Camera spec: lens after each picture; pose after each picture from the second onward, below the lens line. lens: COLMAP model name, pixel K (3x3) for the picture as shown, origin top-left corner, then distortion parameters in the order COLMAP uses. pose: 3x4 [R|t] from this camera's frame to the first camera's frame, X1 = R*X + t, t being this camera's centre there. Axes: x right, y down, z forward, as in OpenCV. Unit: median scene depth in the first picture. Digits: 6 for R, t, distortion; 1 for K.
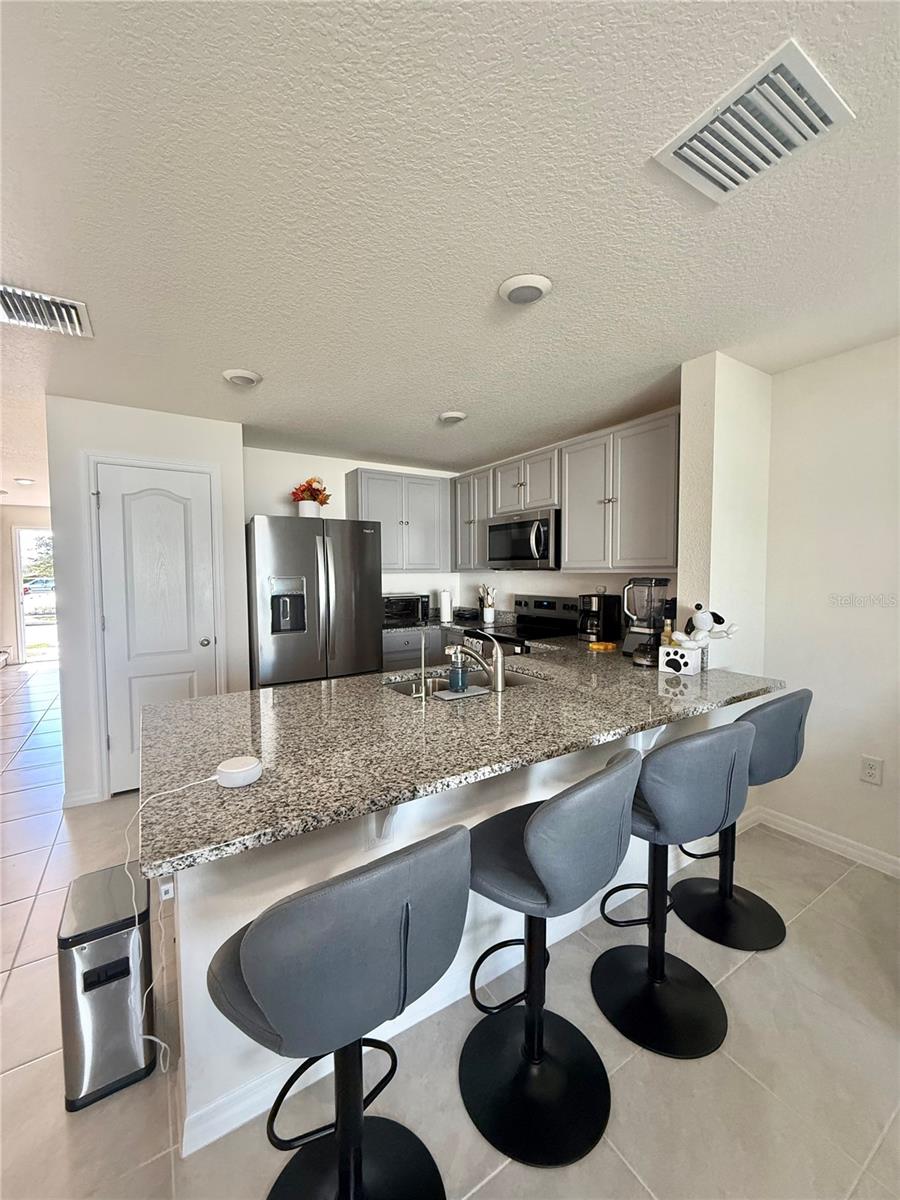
lens RADIAL K [[475.1, 0, 447.8], [0, 475.1, 596.9], [0, 0, 1]] dist [-0.000148, -0.000780]
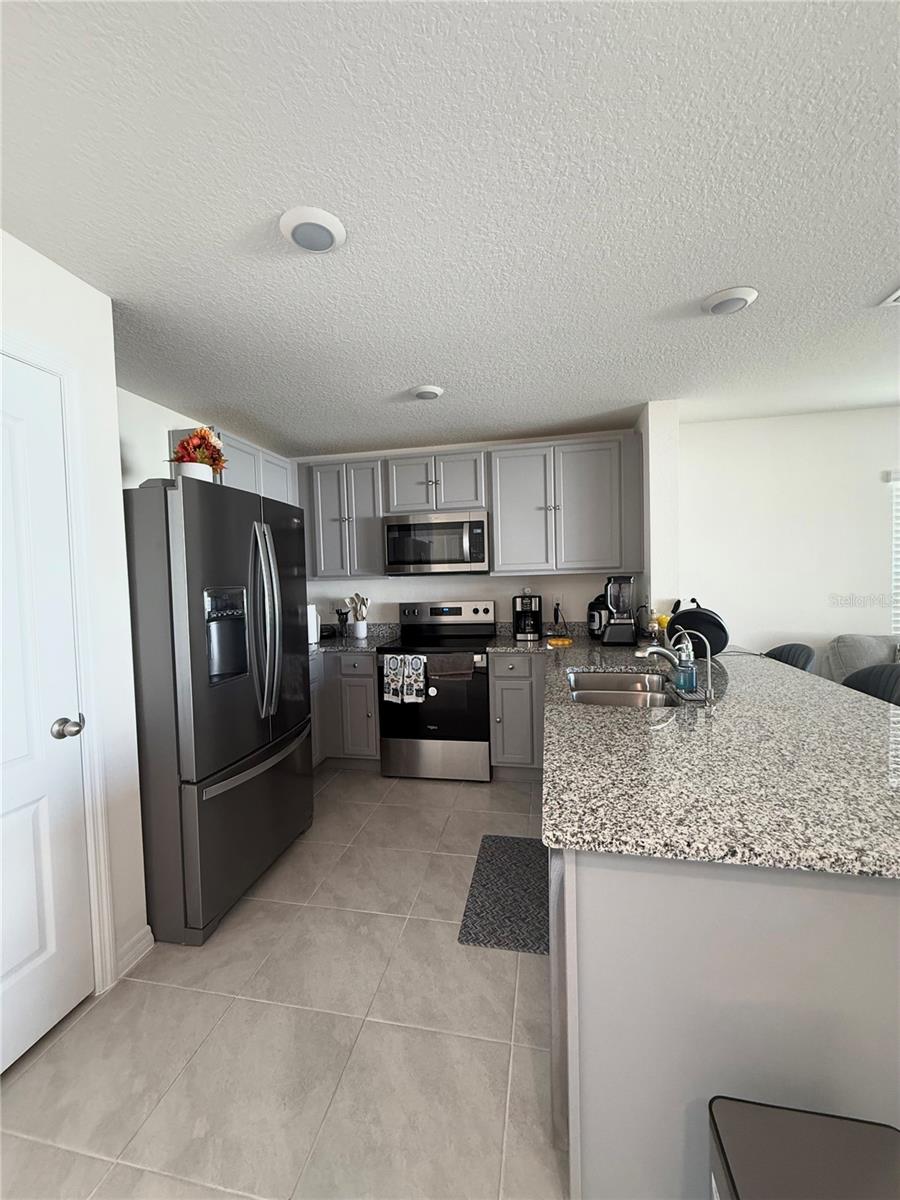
lens RADIAL K [[475.1, 0, 447.3], [0, 475.1, 599.1], [0, 0, 1]] dist [-0.000148, -0.000780]
pose [[0.702945, -0.046213, 0.709742, -0.562126], [0.064321, 0.997928, 0.001272, -0.010056], [-0.708330, 0.044758, 0.704461, 0.381225]]
